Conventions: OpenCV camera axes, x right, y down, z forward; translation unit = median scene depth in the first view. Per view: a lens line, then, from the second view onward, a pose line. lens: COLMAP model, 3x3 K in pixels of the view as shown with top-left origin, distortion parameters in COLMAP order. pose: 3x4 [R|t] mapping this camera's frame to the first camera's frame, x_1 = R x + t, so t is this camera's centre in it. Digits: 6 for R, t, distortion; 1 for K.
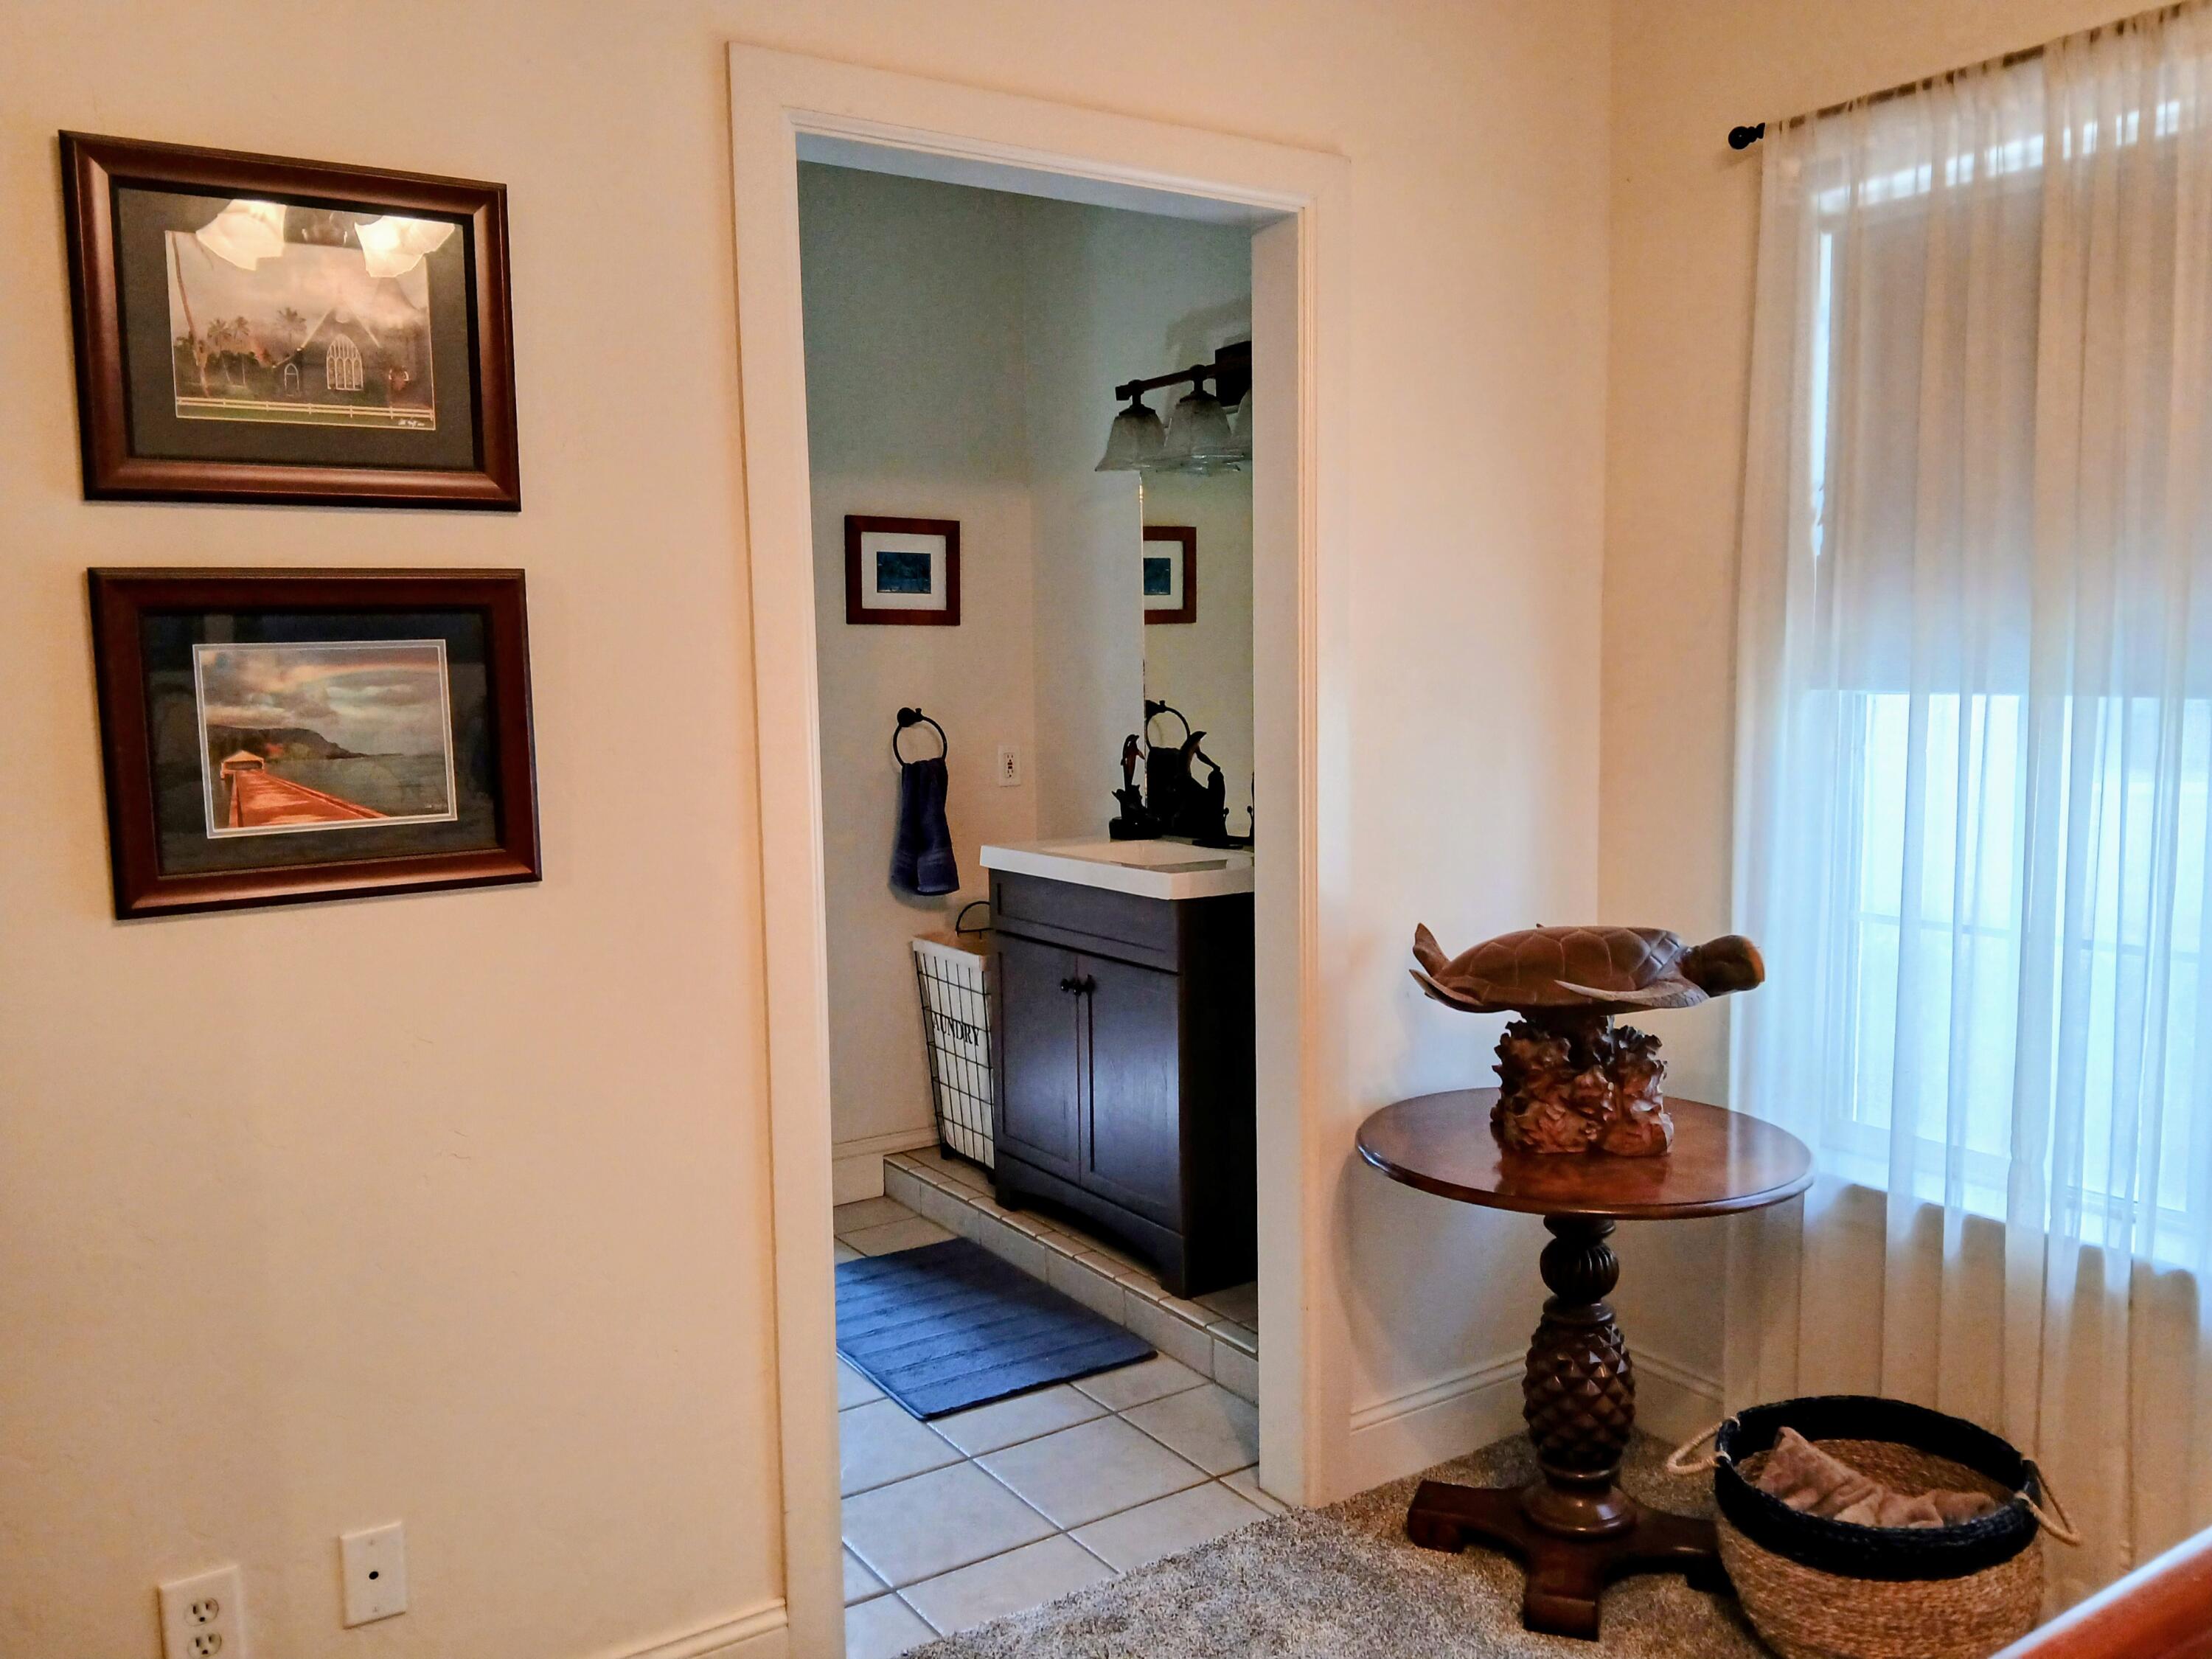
lens RADIAL K [[1801.6, 0, 1104.2], [0, 1801.6, 820.1], [0, 0, 1]] dist [0.086535, -0.012305]
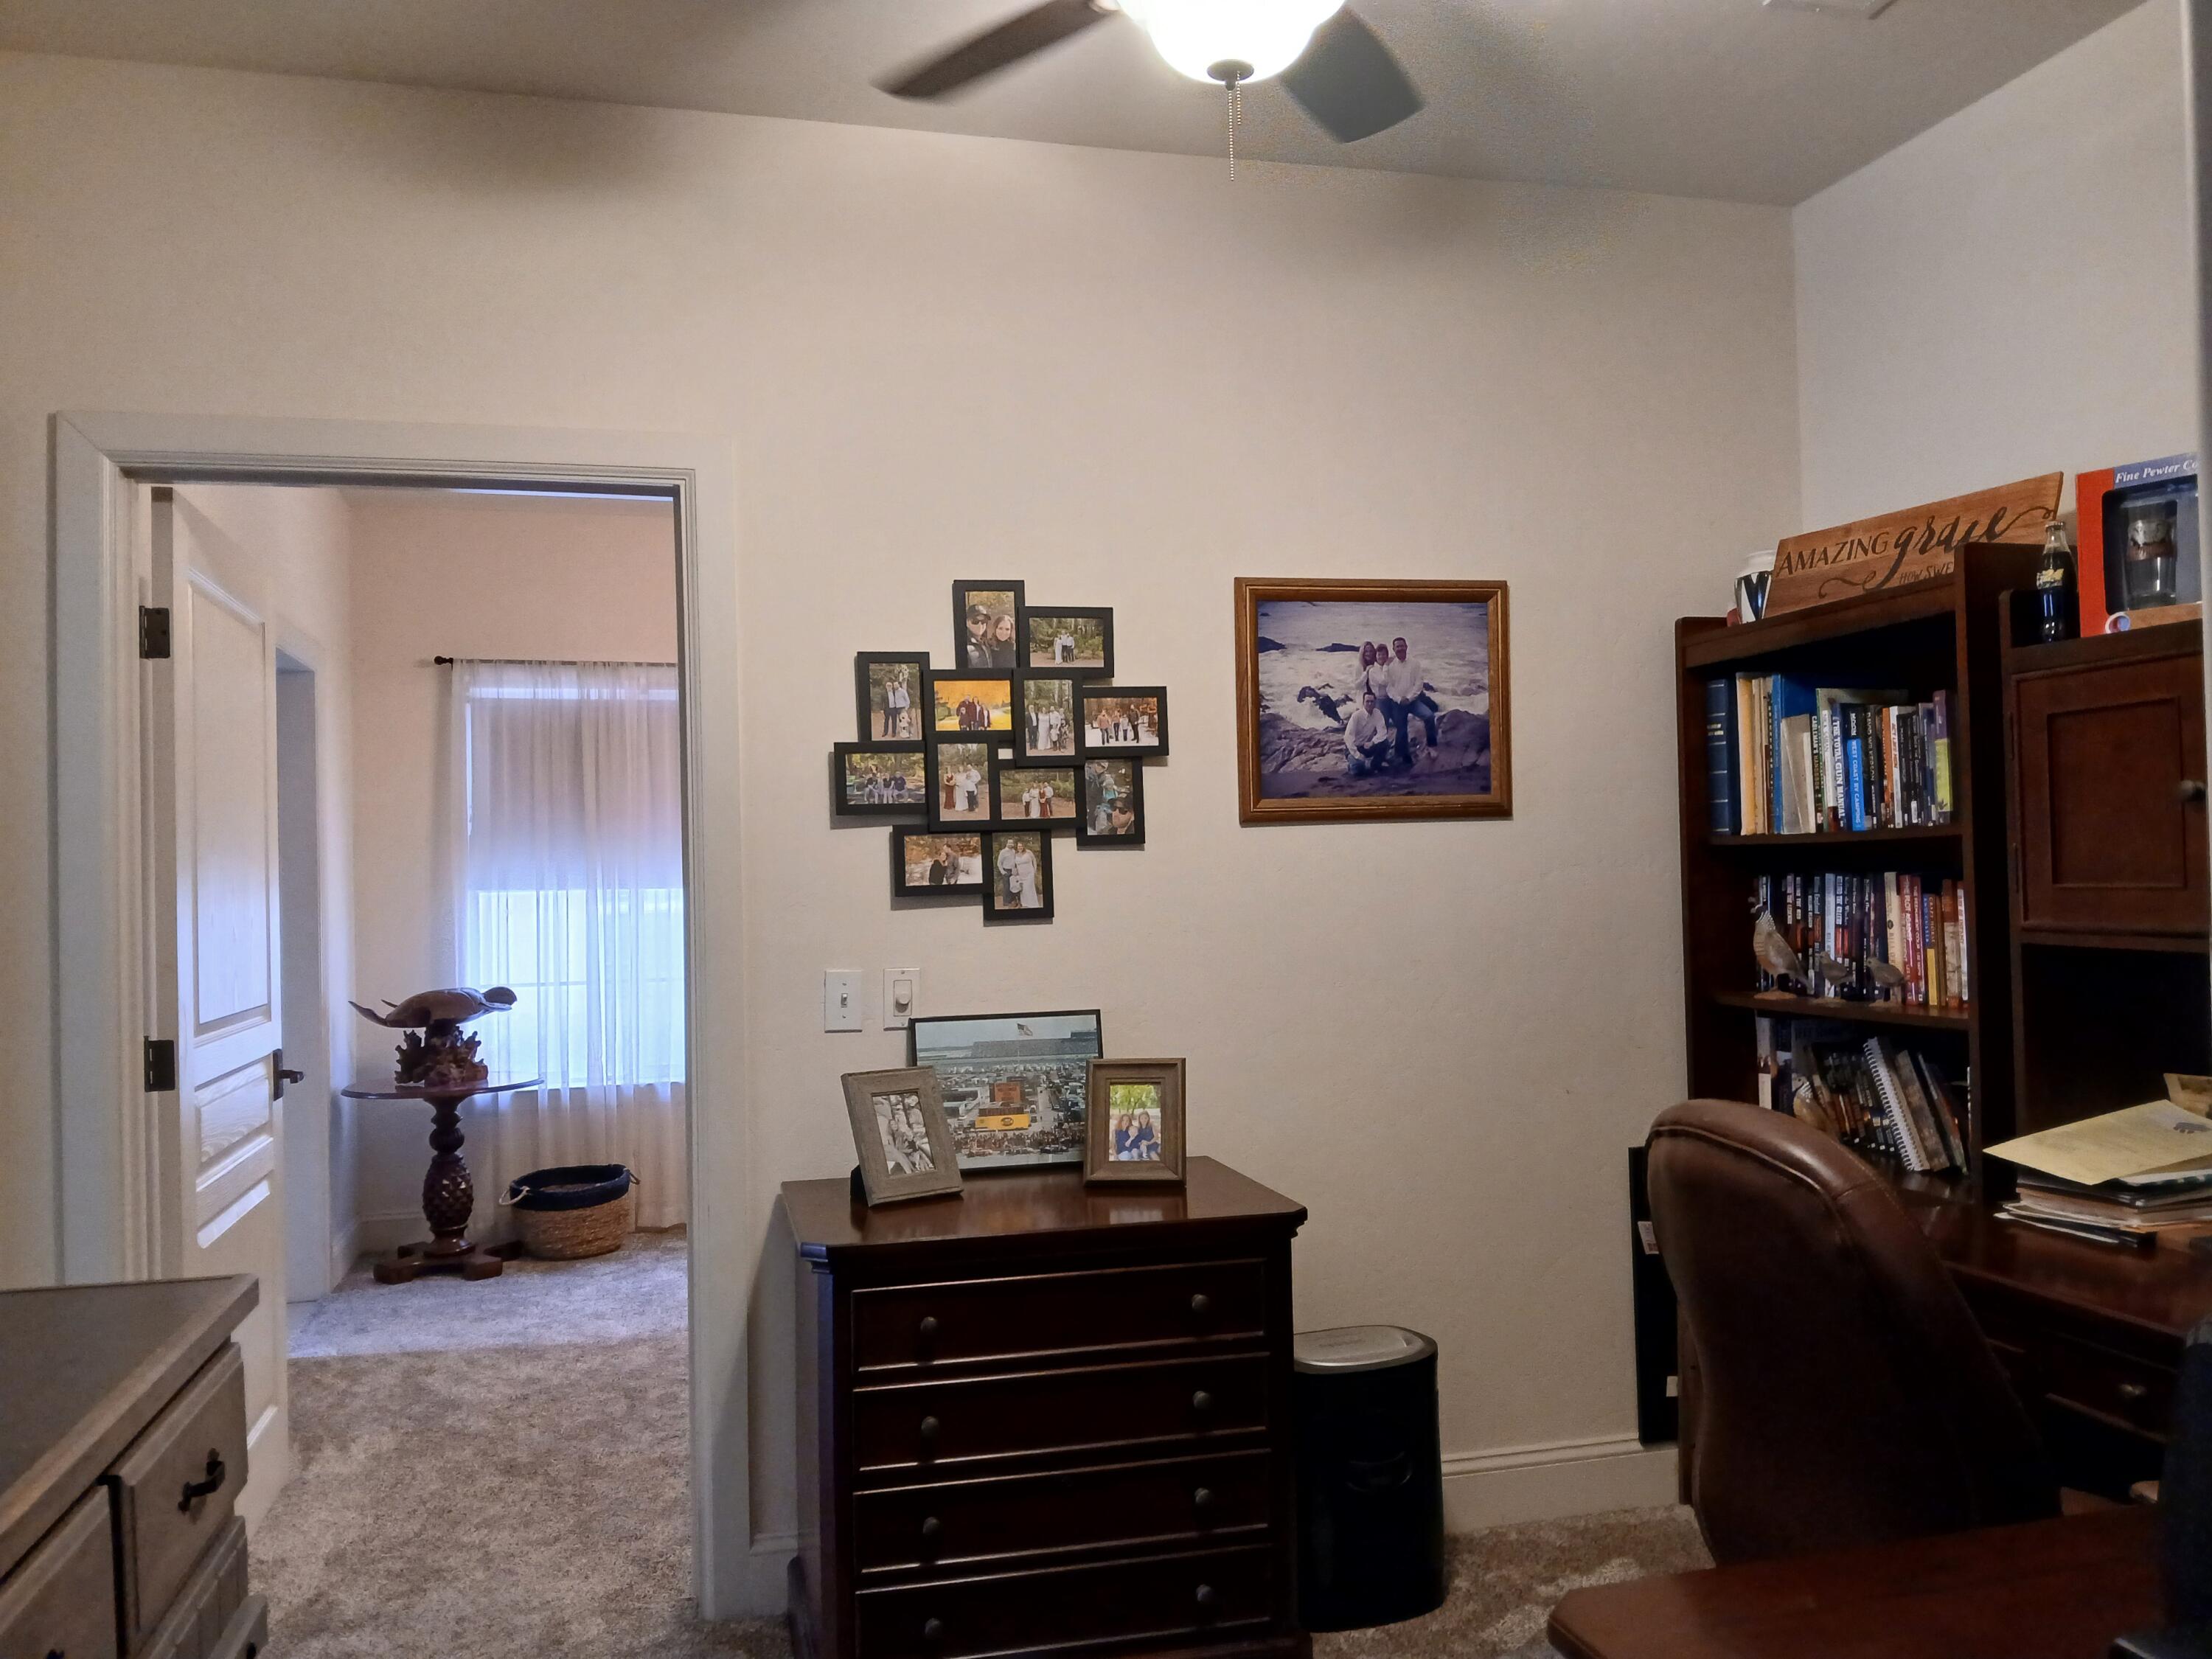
lens RADIAL K [[1801.6, 0, 1105.7], [0, 1801.6, 826.9], [0, 0, 1]] dist [0.086535, -0.012305]
pose [[0.340523, 0.025516, 0.939890, -0.875337], [0.120972, 0.990134, -0.070708, 0.064077], [-0.932422, 0.137778, 0.334077, -0.315365]]
